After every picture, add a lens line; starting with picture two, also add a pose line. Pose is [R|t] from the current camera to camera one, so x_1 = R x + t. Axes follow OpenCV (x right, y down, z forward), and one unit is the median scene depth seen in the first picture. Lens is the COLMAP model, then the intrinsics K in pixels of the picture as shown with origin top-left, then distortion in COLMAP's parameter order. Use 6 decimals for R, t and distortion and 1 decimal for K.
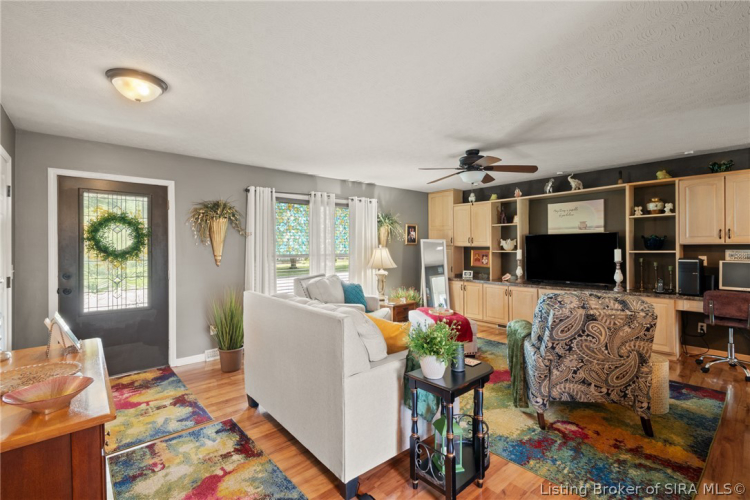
lens RADIAL K [[335.4, 0, 376.6], [0, 335.4, 245.3], [0, 0, 1]] dist [0.003363, -0.000234]
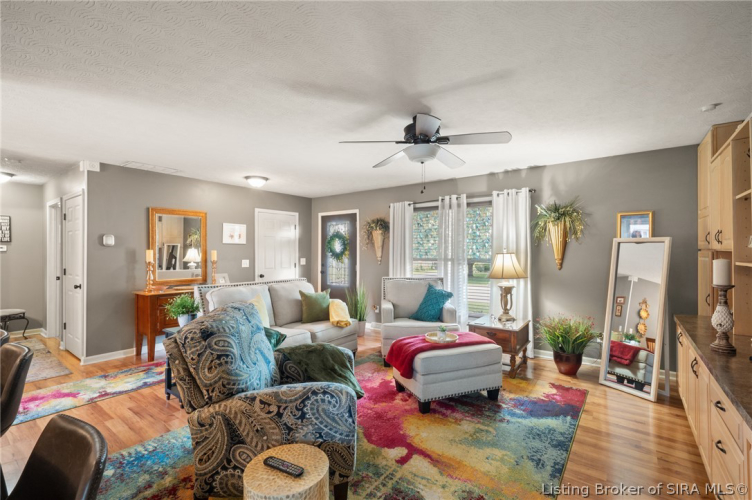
lens RADIAL K [[336.3, 0, 381.6], [0, 336.3, 252.6], [0, 0, 1]] dist [0.003363, -0.000234]
pose [[0.214992, 0.007094, -0.976590, 0.763848], [0.003823, 0.999960, 0.008105, 0.000850], [0.976608, -0.005476, 0.214956, 0.597670]]
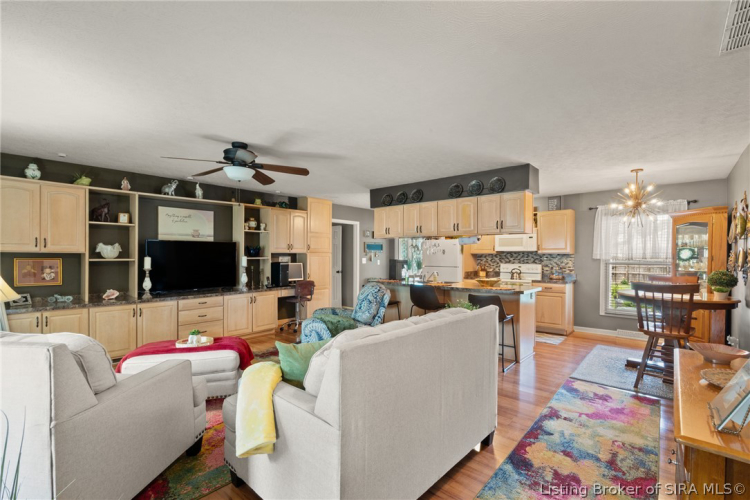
lens RADIAL K [[335.4, 0, 382.8], [0, 335.4, 259.3], [0, 0, 1]] dist [0.003363, -0.000234]
pose [[-0.126953, -0.009041, 0.991868, -0.501552], [-0.005955, 0.999947, 0.008352, 0.008584], [-0.991891, -0.004846, -0.127000, 0.581272]]
